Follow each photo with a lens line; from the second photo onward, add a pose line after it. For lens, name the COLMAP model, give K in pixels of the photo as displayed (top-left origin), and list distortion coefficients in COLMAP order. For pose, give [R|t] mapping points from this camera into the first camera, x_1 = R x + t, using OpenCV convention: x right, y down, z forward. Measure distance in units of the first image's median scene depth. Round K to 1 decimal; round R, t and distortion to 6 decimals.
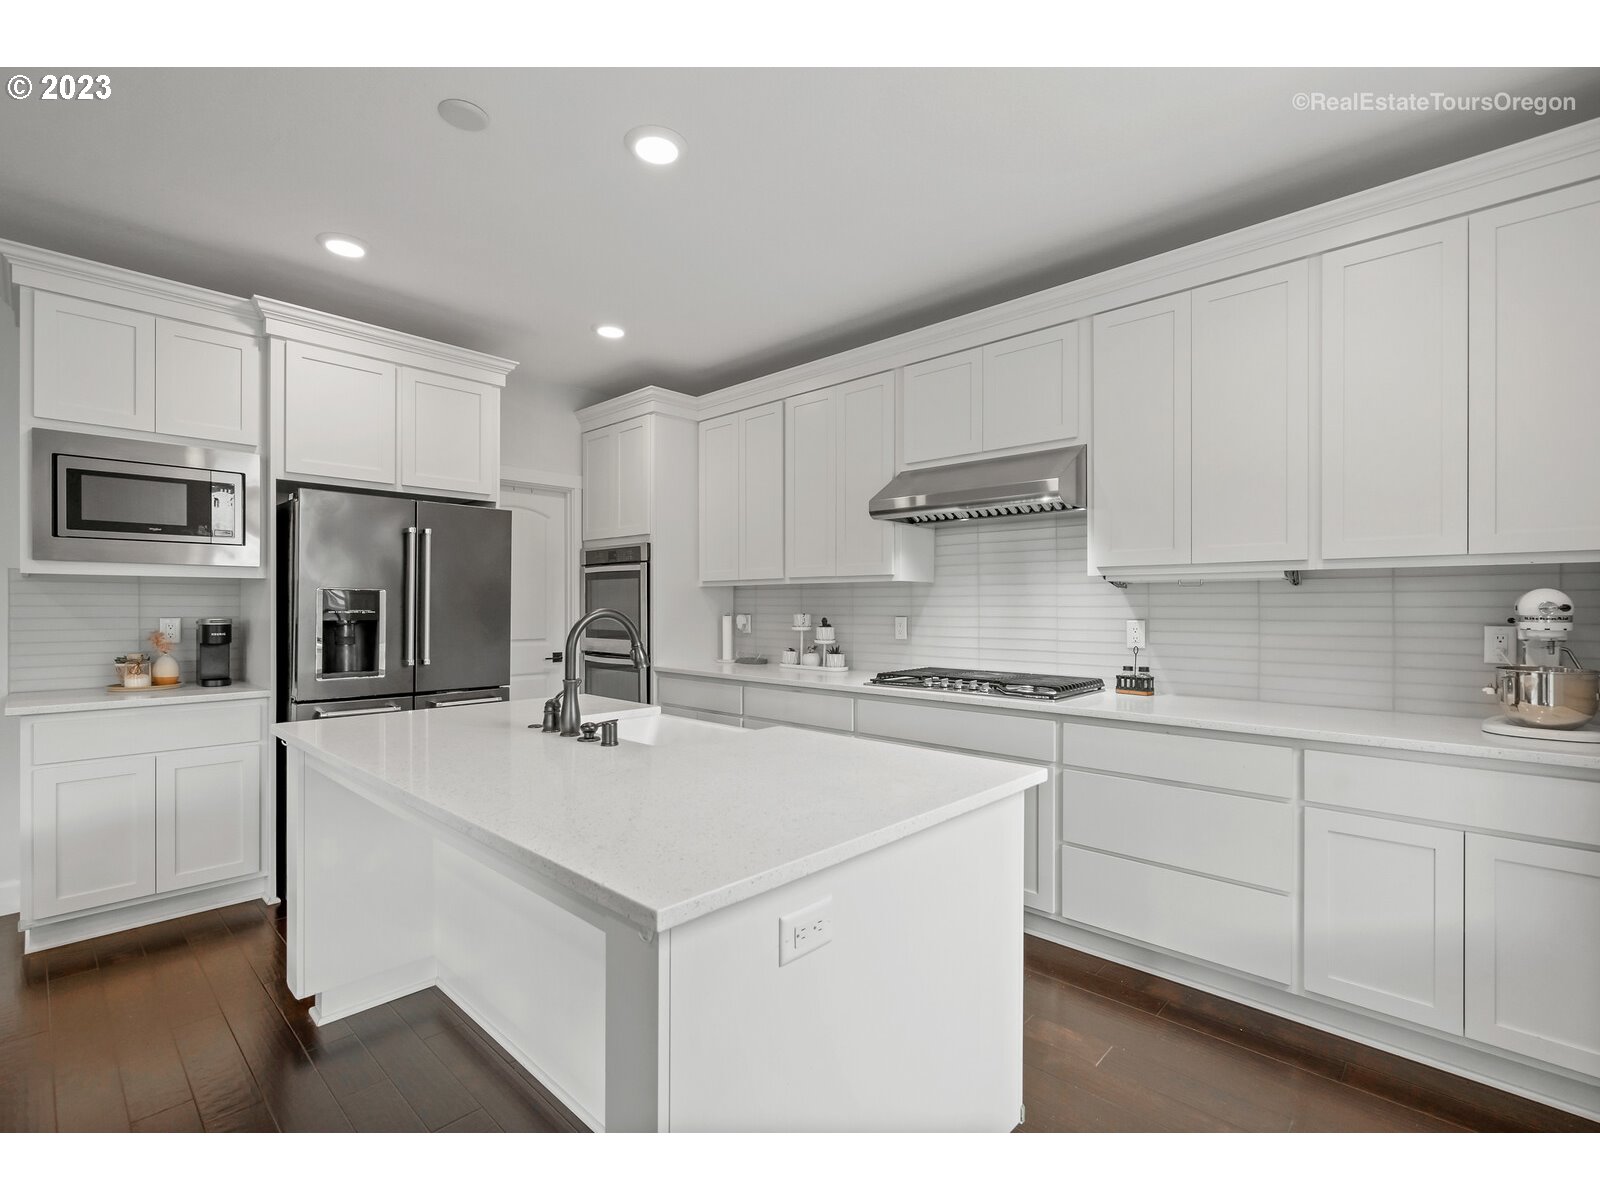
lens RADIAL K [[737.7, 0, 799.8], [0, 737.7, 606.5], [0, 0, 1]] dist [0.000457, 0.000639]
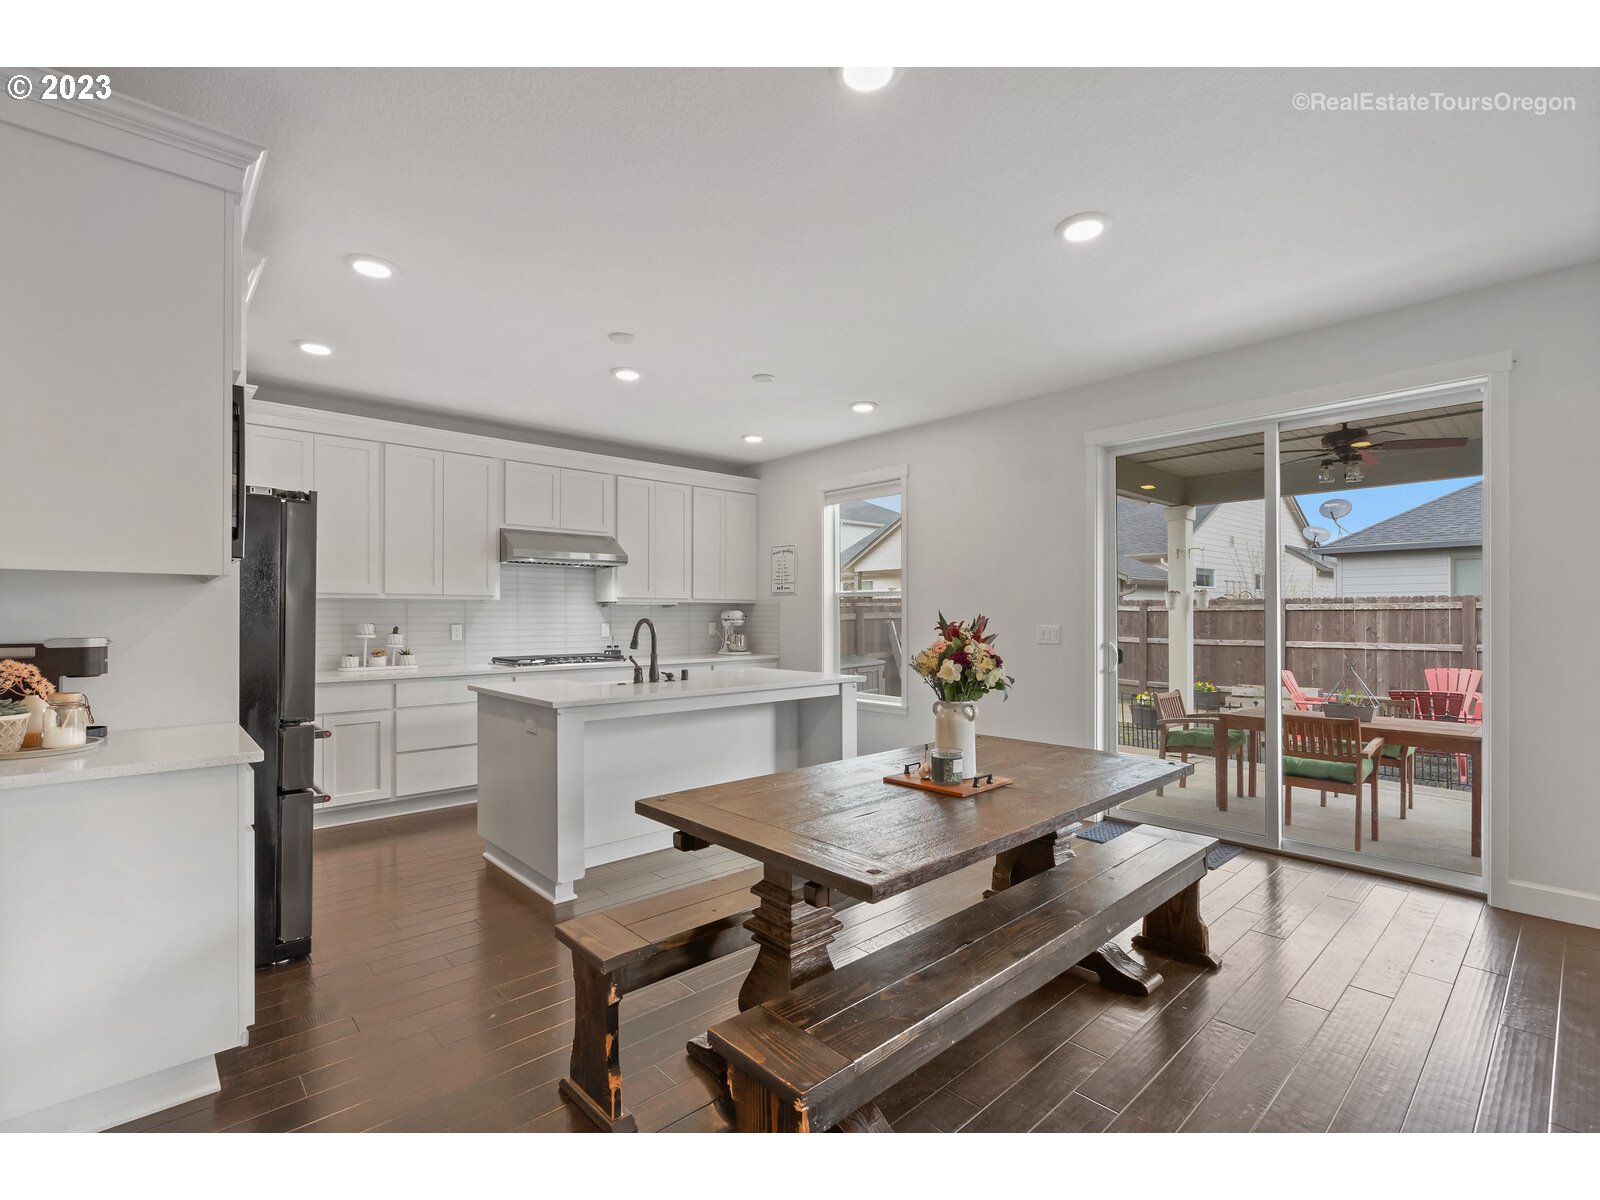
lens RADIAL K [[737.7, 0, 801.3], [0, 737.7, 606.7], [0, 0, 1]] dist [0.000457, 0.000639]
pose [[0.063482, 0.010148, 0.997931, -1.292764], [0.003274, 0.999941, -0.010376, -0.003290], [-0.997978, 0.003926, 0.063445, 0.283677]]
